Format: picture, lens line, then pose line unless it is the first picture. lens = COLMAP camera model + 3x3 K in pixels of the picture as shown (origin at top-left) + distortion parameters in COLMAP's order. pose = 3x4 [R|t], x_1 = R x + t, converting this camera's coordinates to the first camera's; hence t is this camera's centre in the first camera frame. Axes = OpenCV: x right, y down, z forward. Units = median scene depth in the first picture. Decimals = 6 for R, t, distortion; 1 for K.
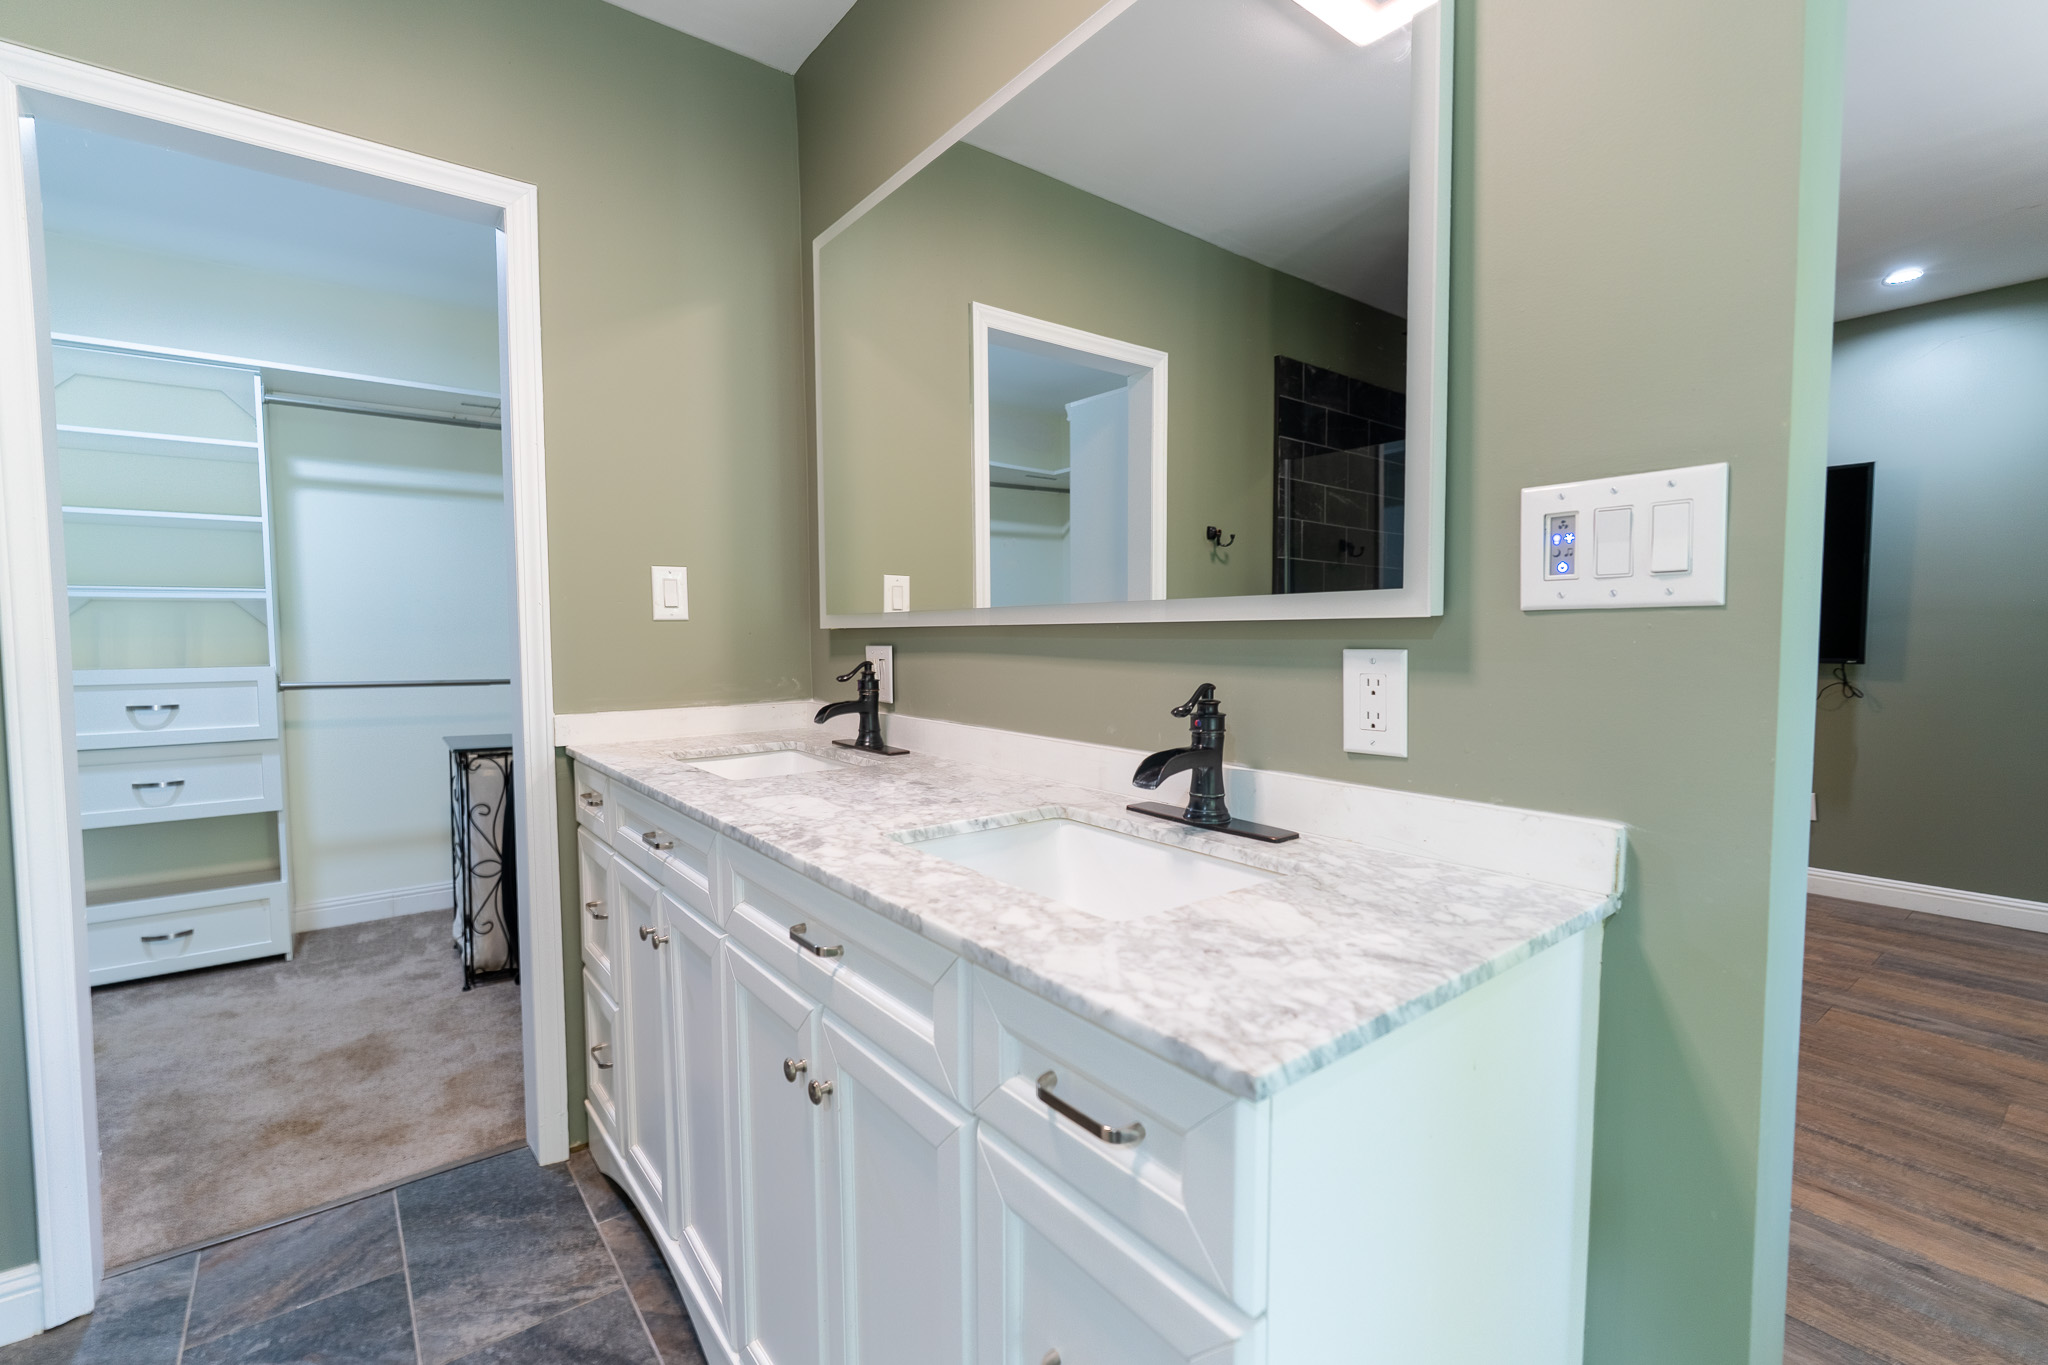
lens RADIAL K [[915.1, 0, 1016.3], [0, 915.1, 682.3], [0, 0, 1]] dist [-0.004760, 0.000320]
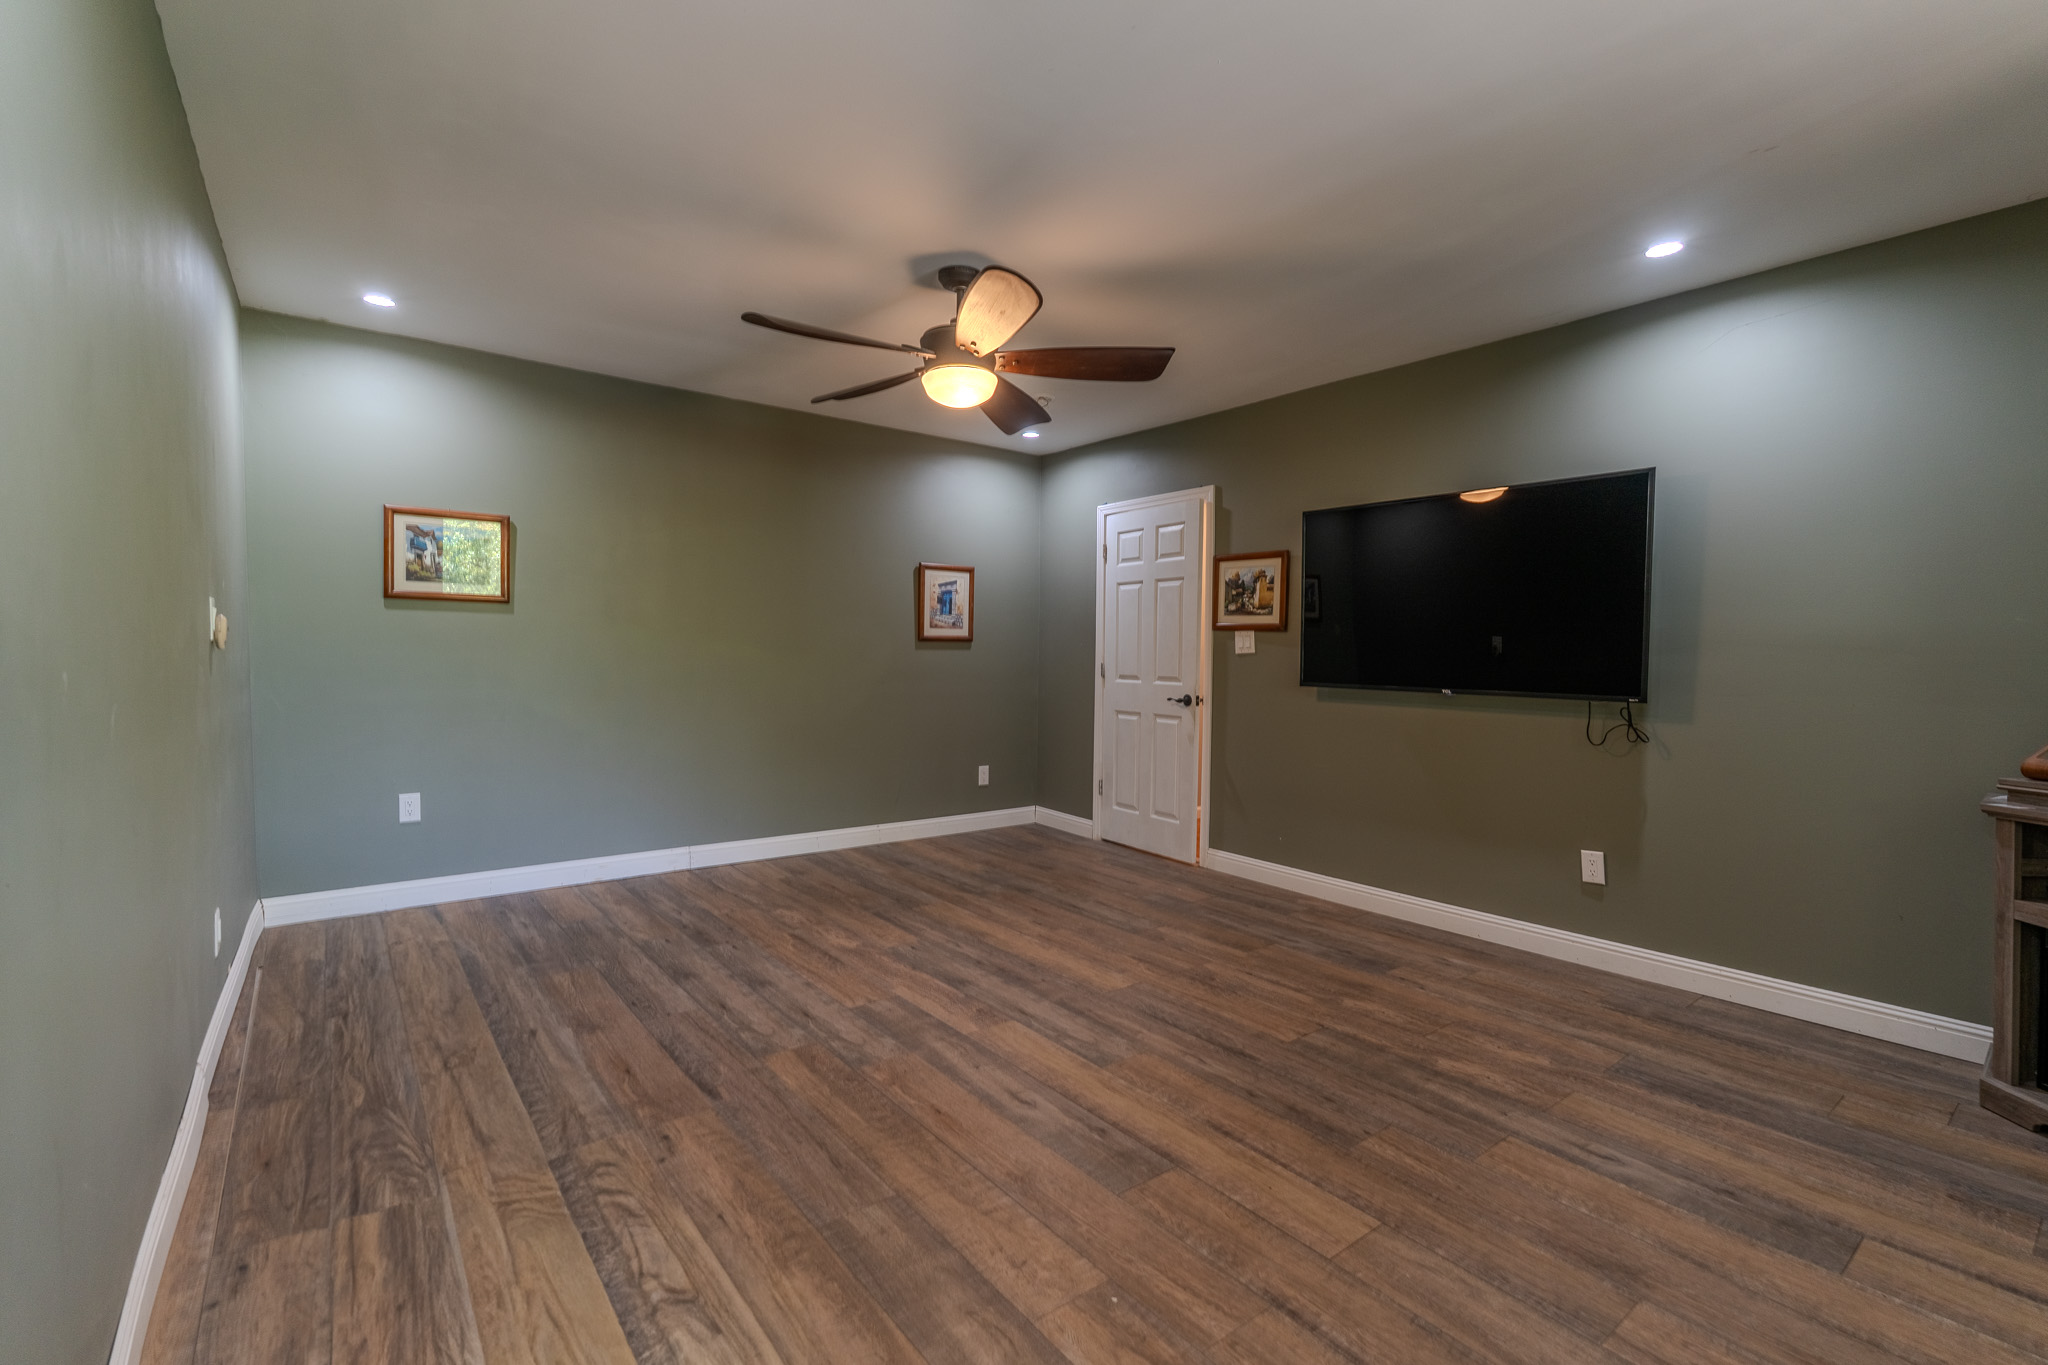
lens RADIAL K [[915.1, 0, 1021.7], [0, 915.1, 673.6], [0, 0, 1]] dist [-0.004760, 0.000320]
pose [[0.999805, 0.019517, 0.002932, 0.406245], [-0.019410, 0.999273, -0.032819, -0.009696], [-0.003570, 0.032756, 0.999457, 0.171866]]
